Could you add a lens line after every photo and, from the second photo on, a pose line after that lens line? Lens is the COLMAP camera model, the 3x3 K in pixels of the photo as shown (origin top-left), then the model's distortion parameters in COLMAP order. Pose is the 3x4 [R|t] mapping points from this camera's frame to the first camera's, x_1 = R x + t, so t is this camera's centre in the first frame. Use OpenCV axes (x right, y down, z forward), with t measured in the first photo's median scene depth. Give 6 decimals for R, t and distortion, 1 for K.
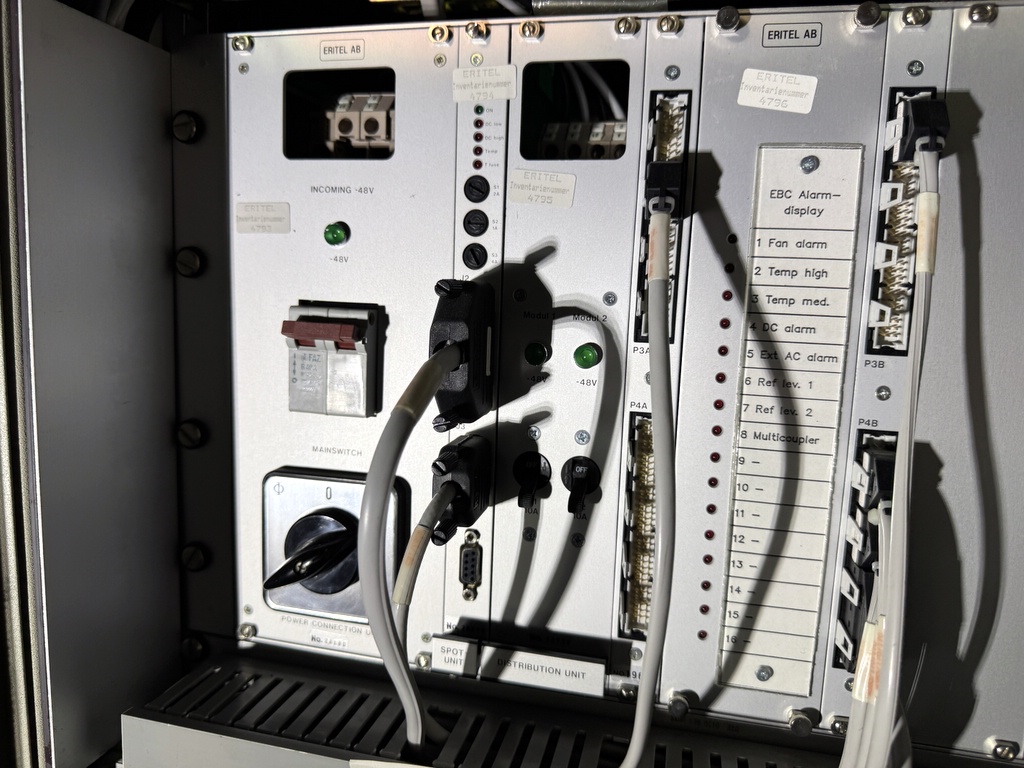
lens RADIAL K [[748.0, 0, 526.6], [0, 748.0, 367.6], [0, 0, 1]] dist [0.139949, -0.348836]
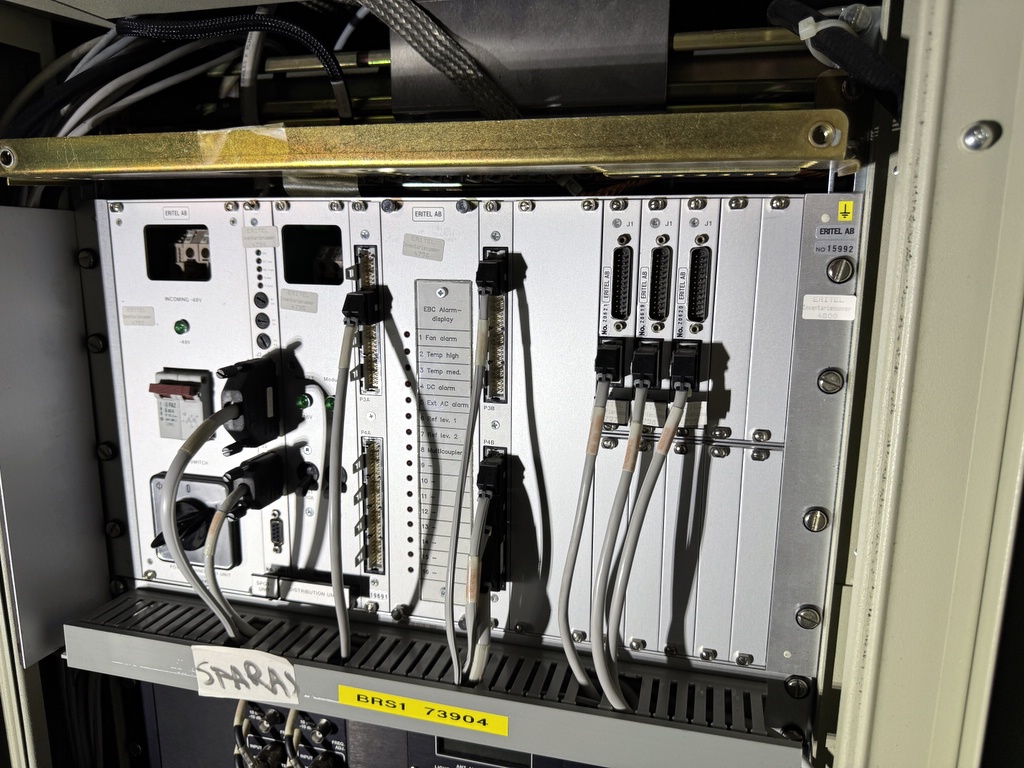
lens RADIAL K [[728.7, 0, 512.0], [0, 728.7, 384.0], [0, 0, 1]] dist [0.139786, -0.315451]
pose [[0.999253, -0.022080, -0.031717, 0.511061], [0.024000, 0.997819, 0.061490, -0.143184], [0.030290, -0.062205, 0.997604, -0.558918]]
